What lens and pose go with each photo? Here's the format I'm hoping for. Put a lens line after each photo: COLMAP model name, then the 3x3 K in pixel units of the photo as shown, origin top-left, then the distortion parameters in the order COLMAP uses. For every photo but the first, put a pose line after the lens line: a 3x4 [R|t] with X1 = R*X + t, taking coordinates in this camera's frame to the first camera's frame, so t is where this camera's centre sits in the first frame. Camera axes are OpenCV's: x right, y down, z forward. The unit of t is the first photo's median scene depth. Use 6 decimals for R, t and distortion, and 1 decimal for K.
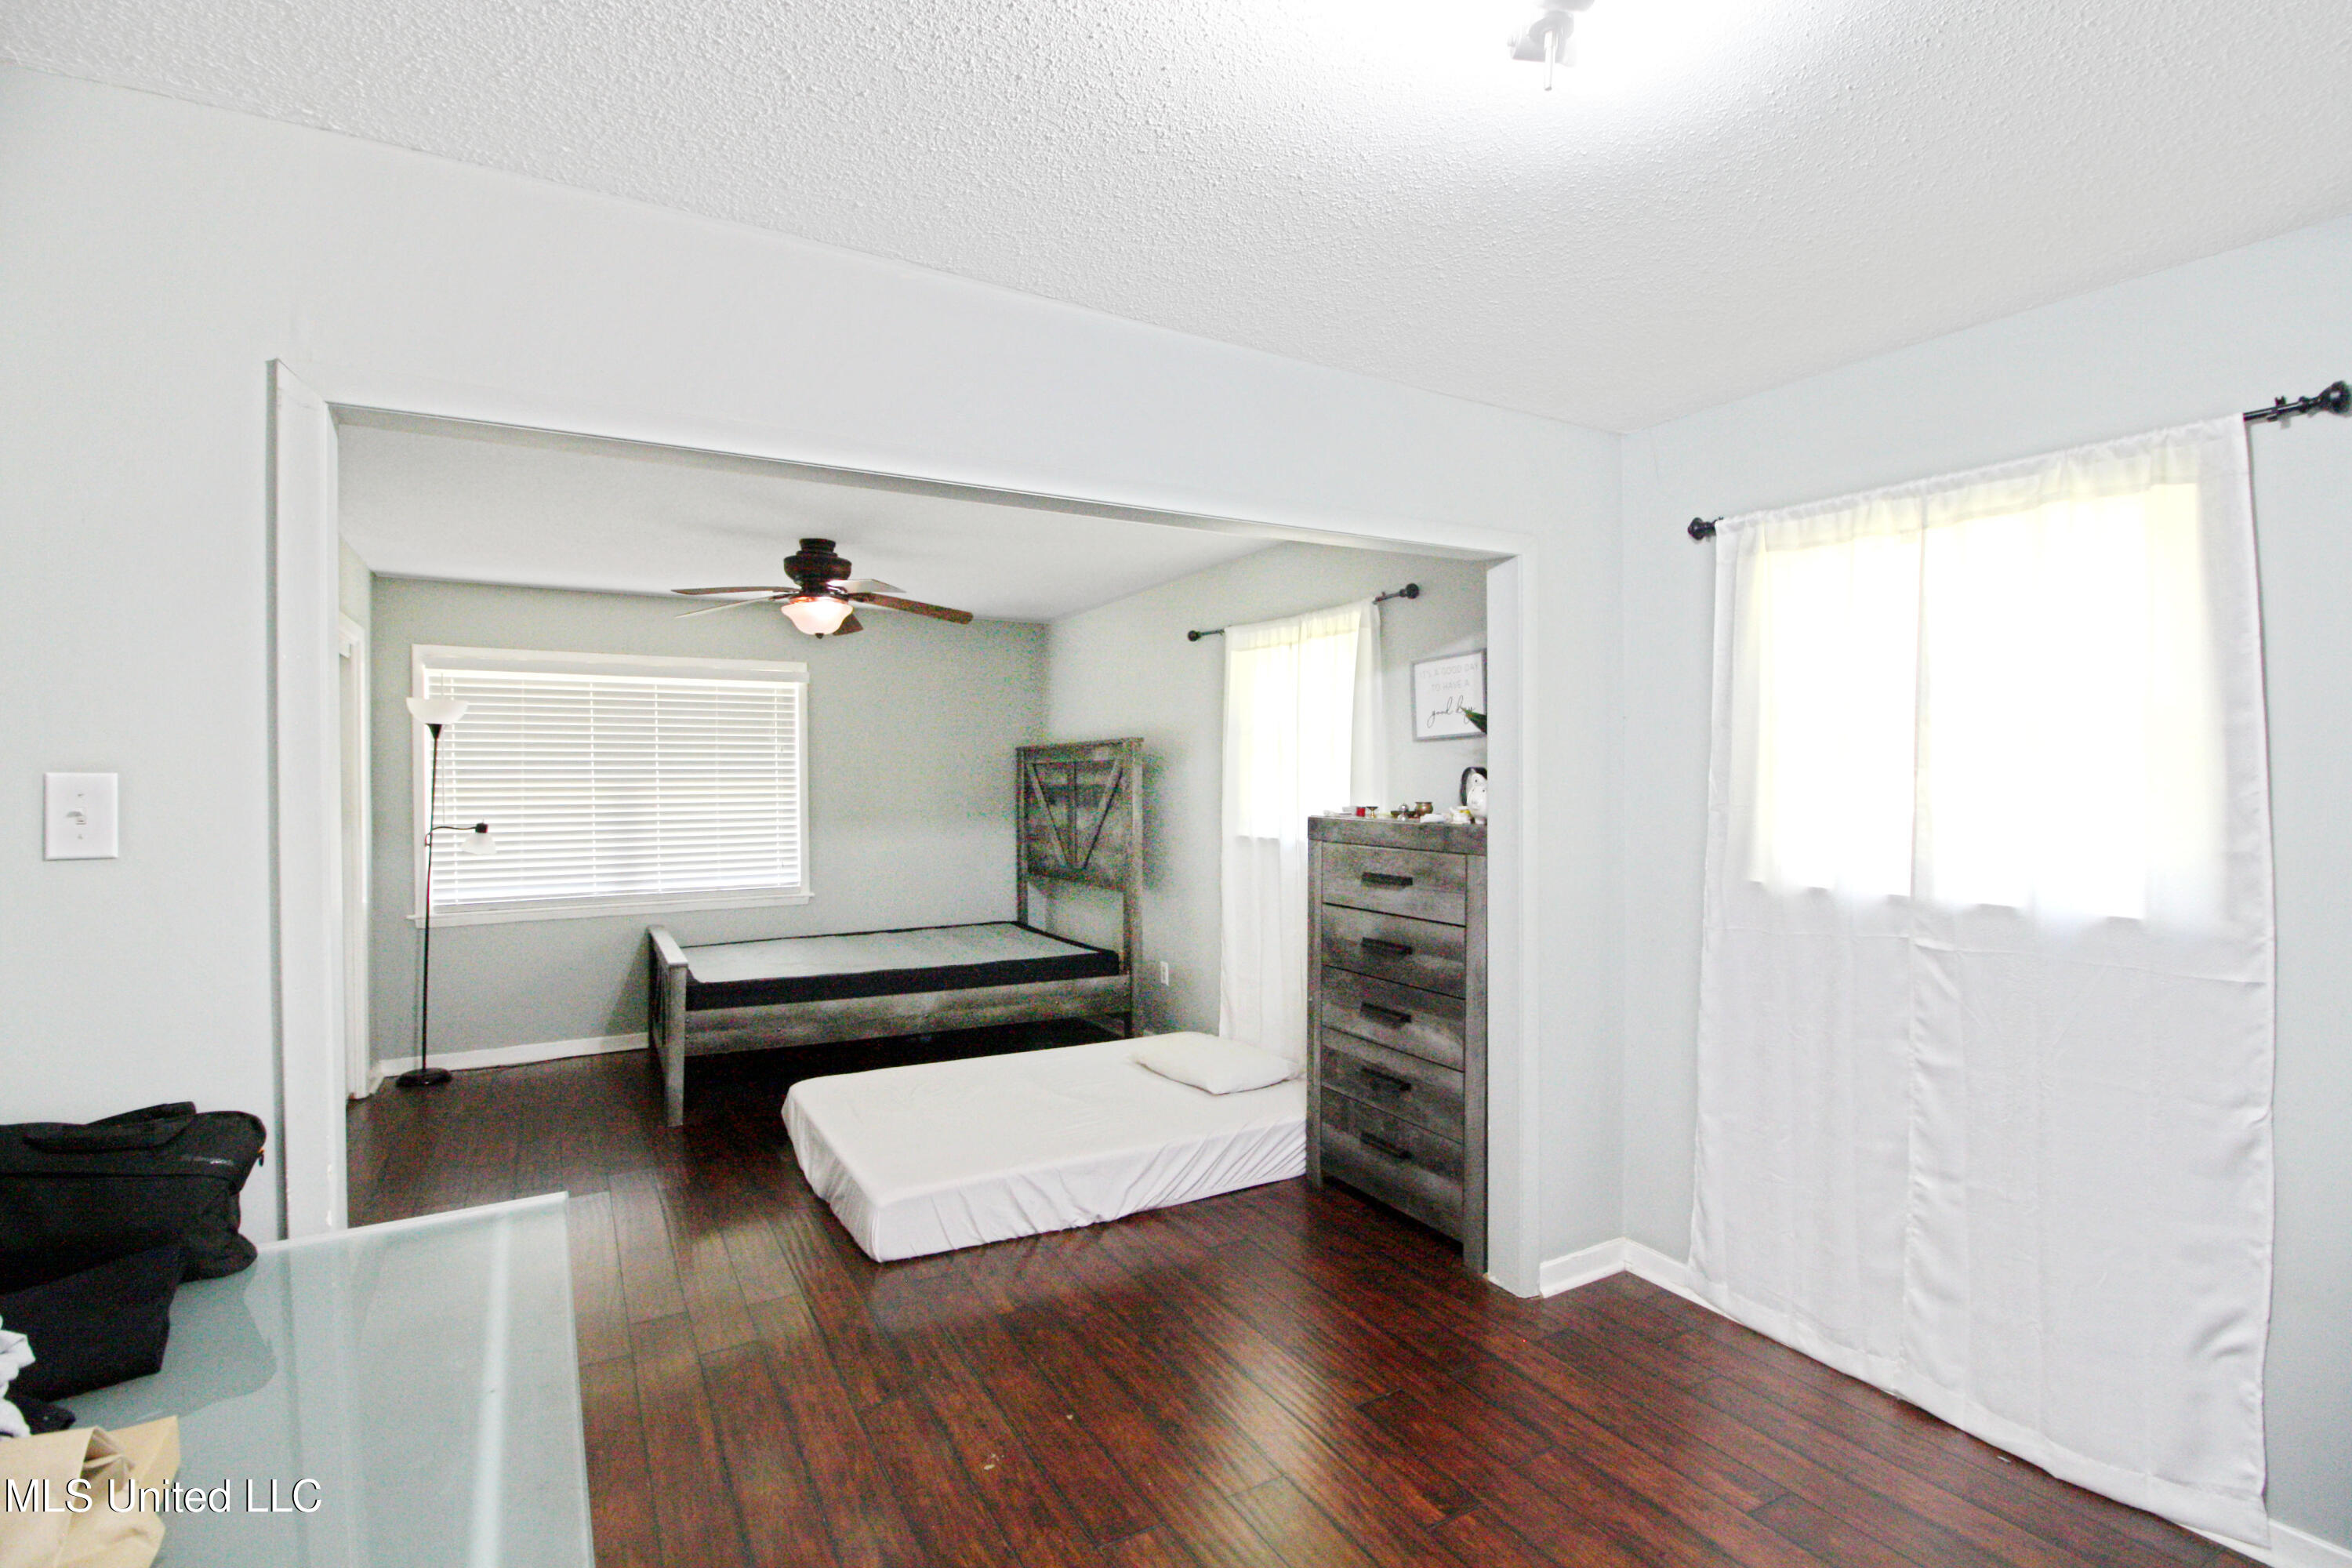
lens RADIAL K [[1087.6, 0, 1169.5], [0, 1087.6, 778.8], [0, 0, 1]] dist [-0.001626, -0.012262]
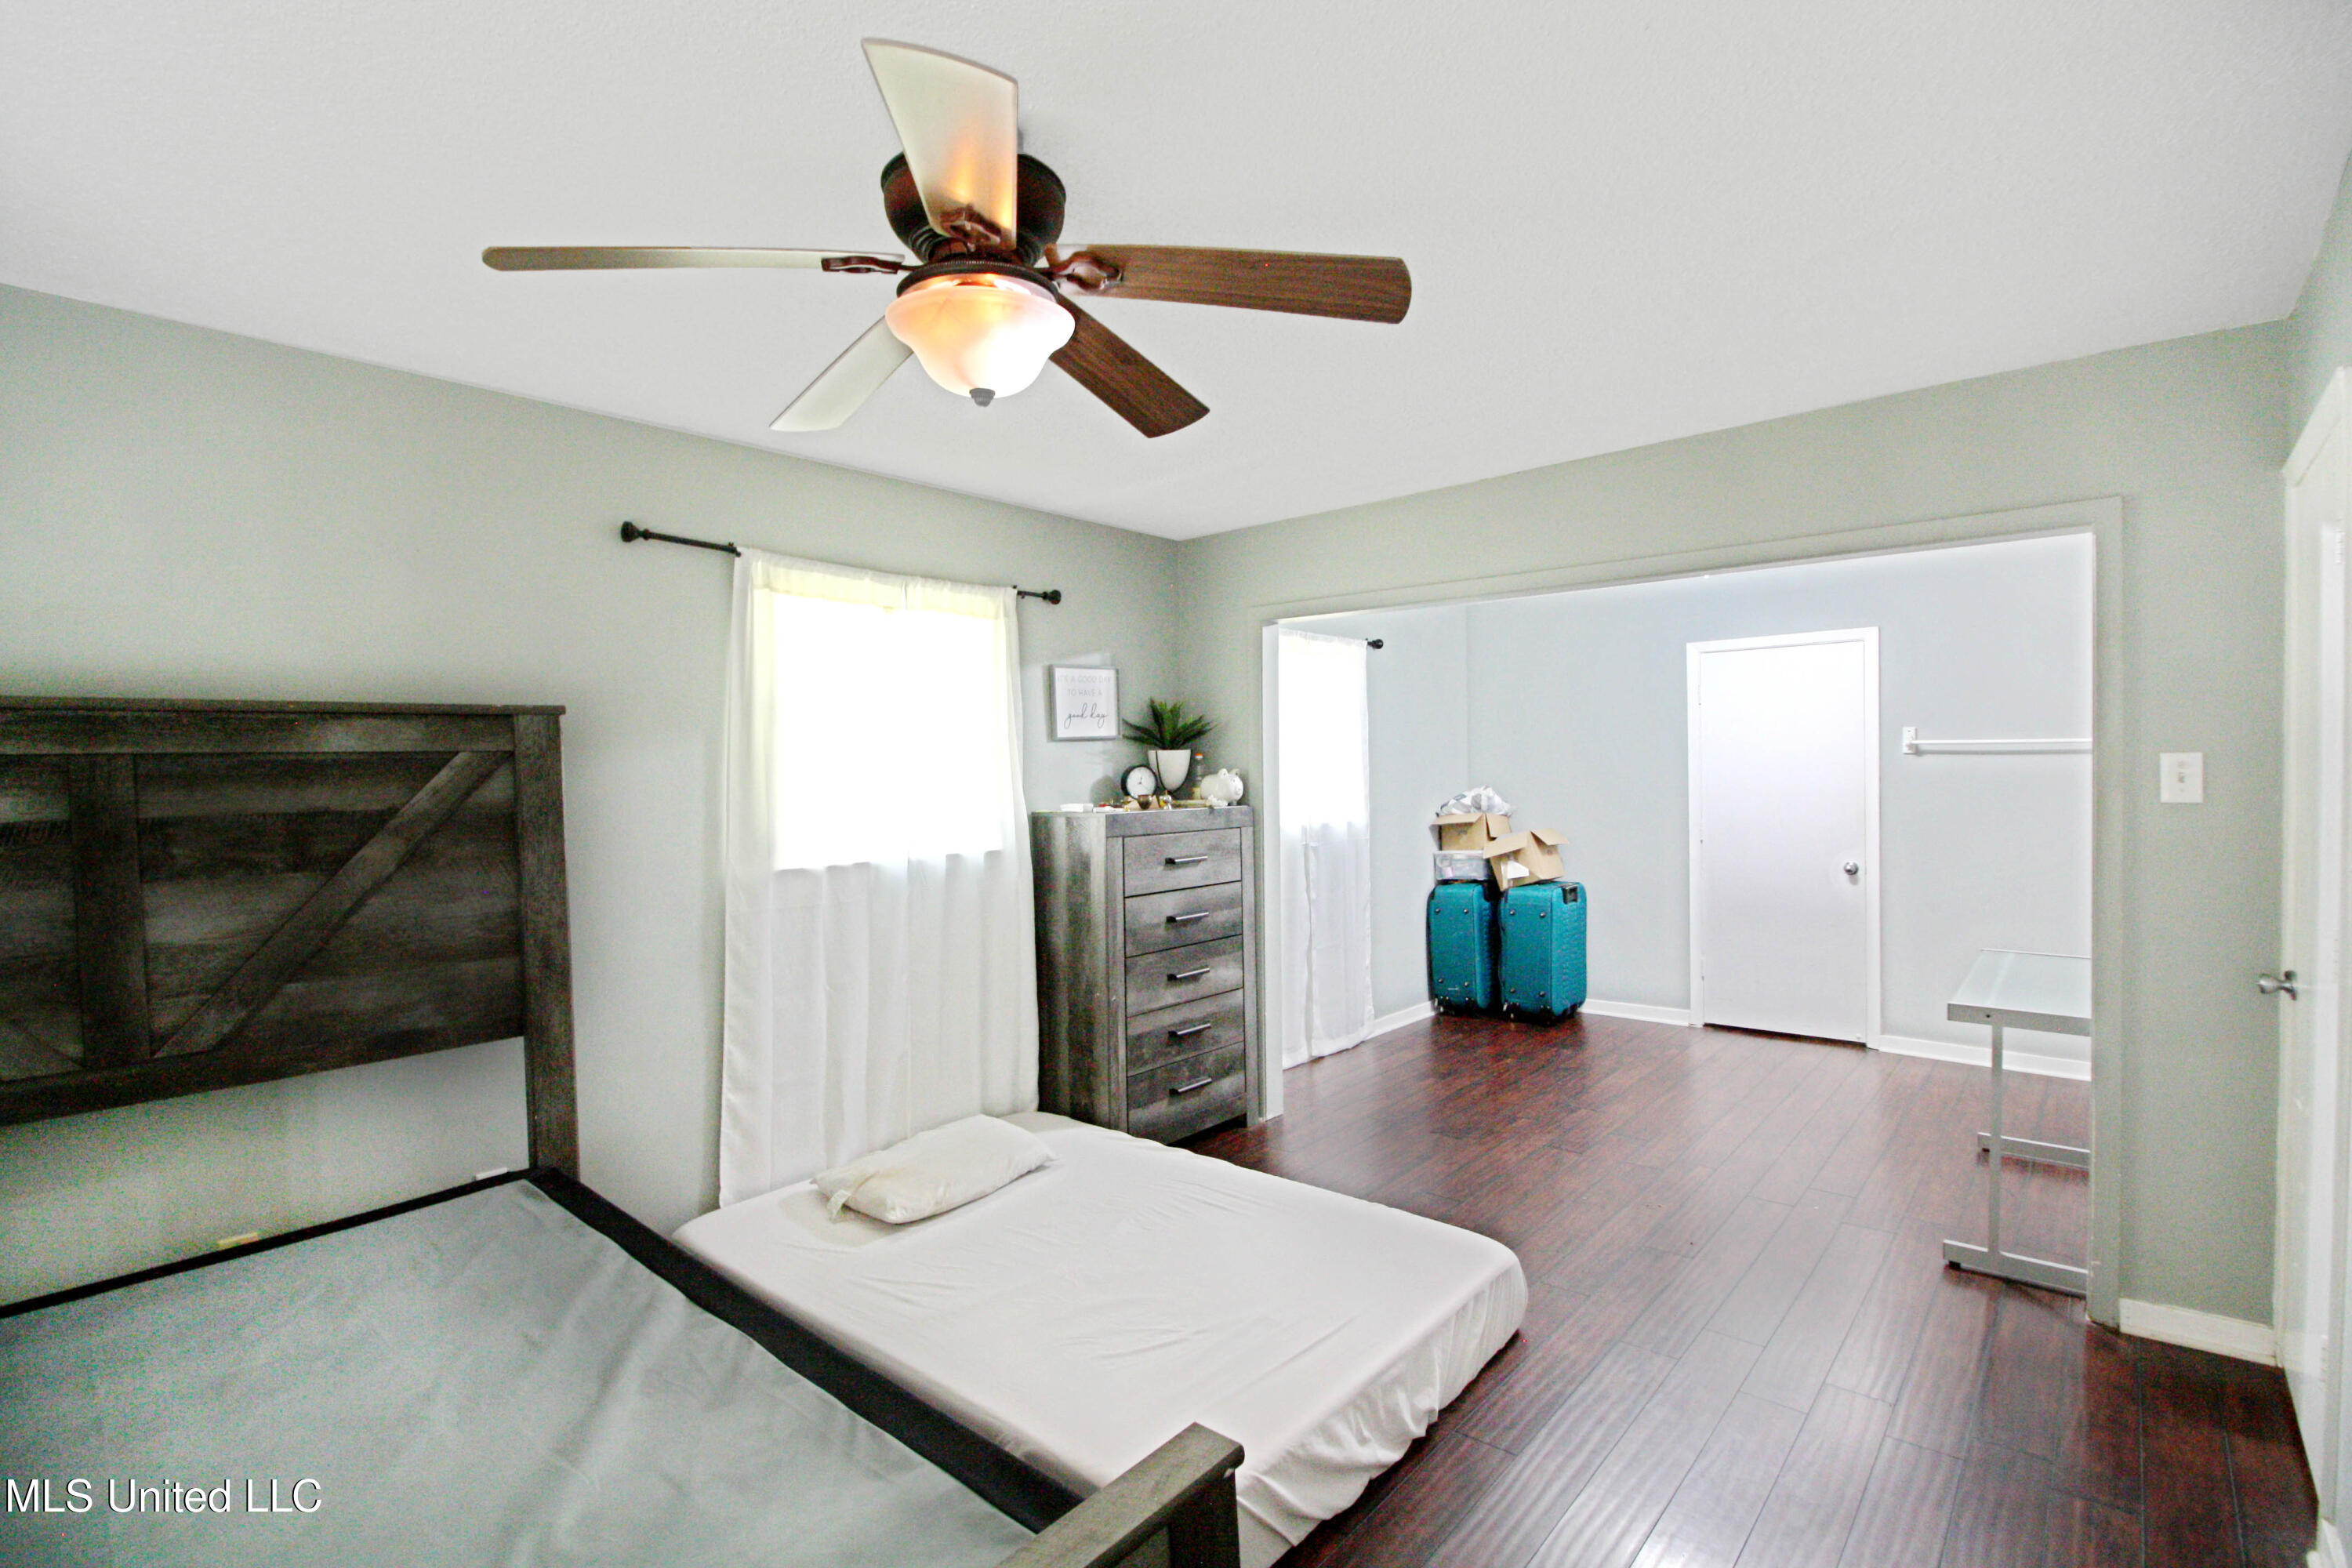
lens RADIAL K [[1087.6, 0, 1171.0], [0, 1087.6, 784.6], [0, 0, 1]] dist [-0.001626, -0.012262]
pose [[-0.329587, -0.007749, 0.944093, -0.606872], [0.021612, 0.999642, 0.015749, -0.004957], [-0.943878, 0.025594, -0.329302, 0.940880]]
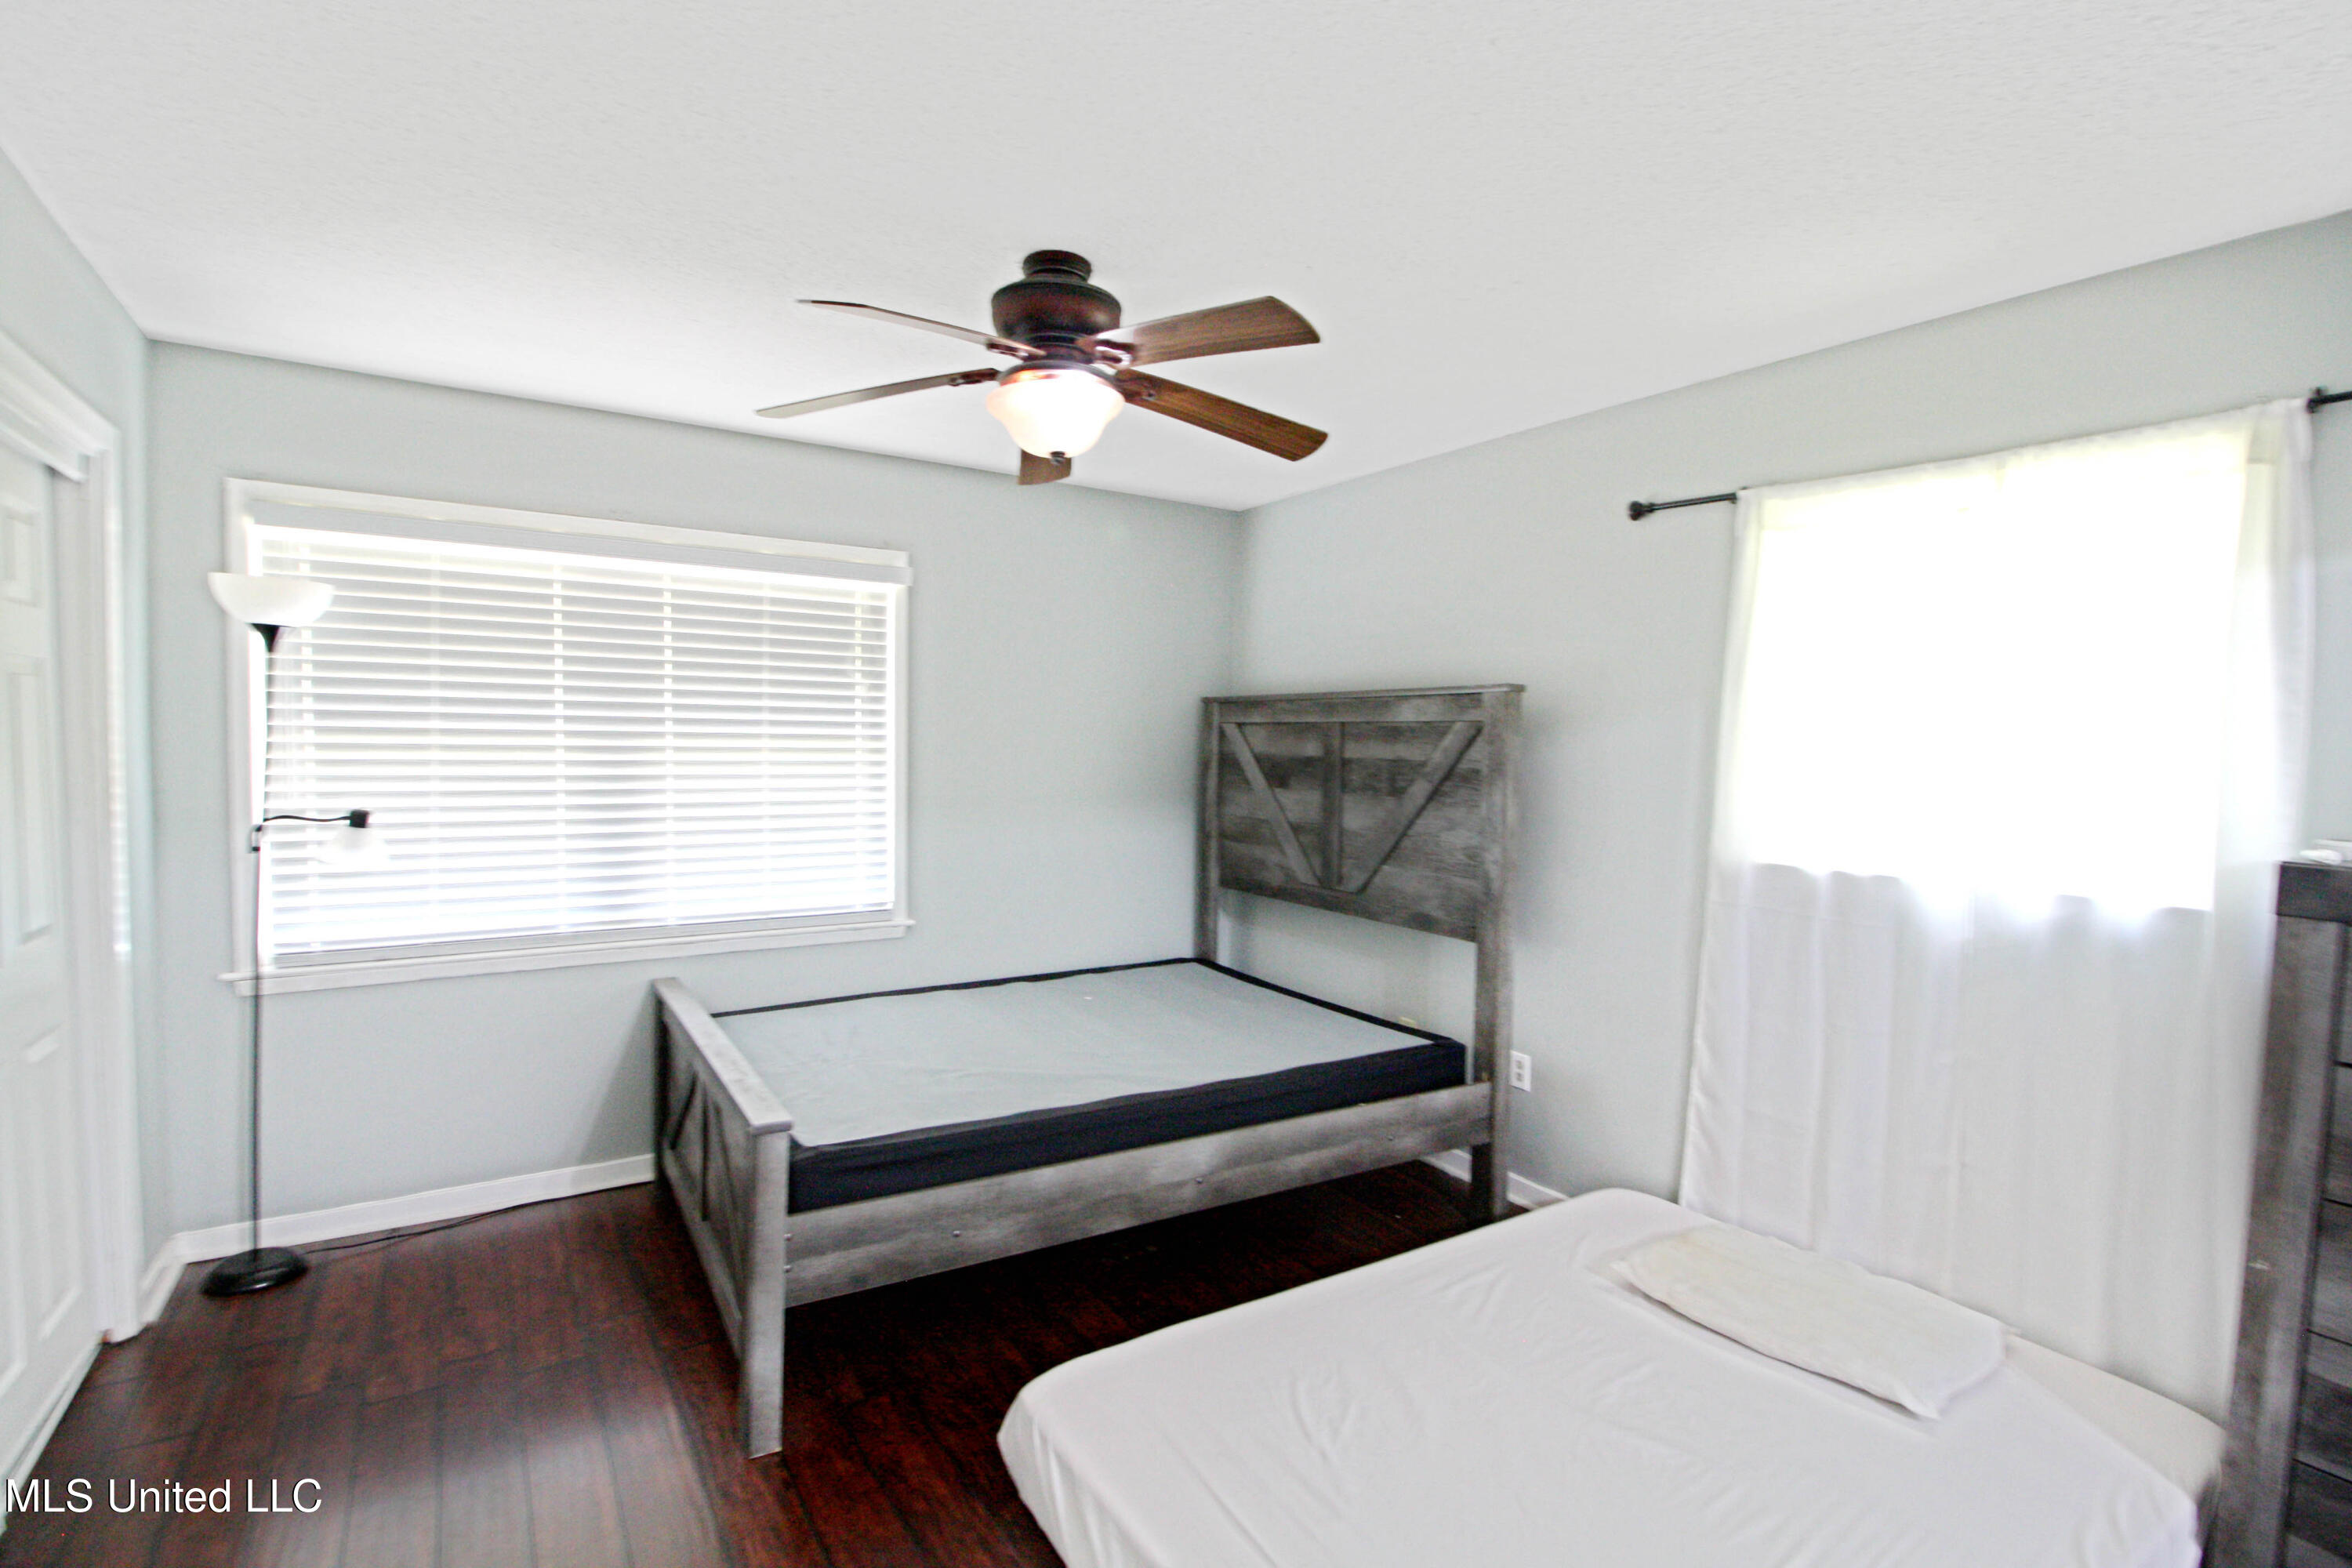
lens RADIAL K [[1087.6, 0, 1168.0], [0, 1087.6, 785.5], [0, 0, 1]] dist [-0.001626, -0.012262]
pose [[0.998082, 0.021592, 0.058020, -0.262690], [-0.024062, 0.998819, 0.042216, -0.003693], [-0.057040, -0.043531, 0.997422, 0.439770]]
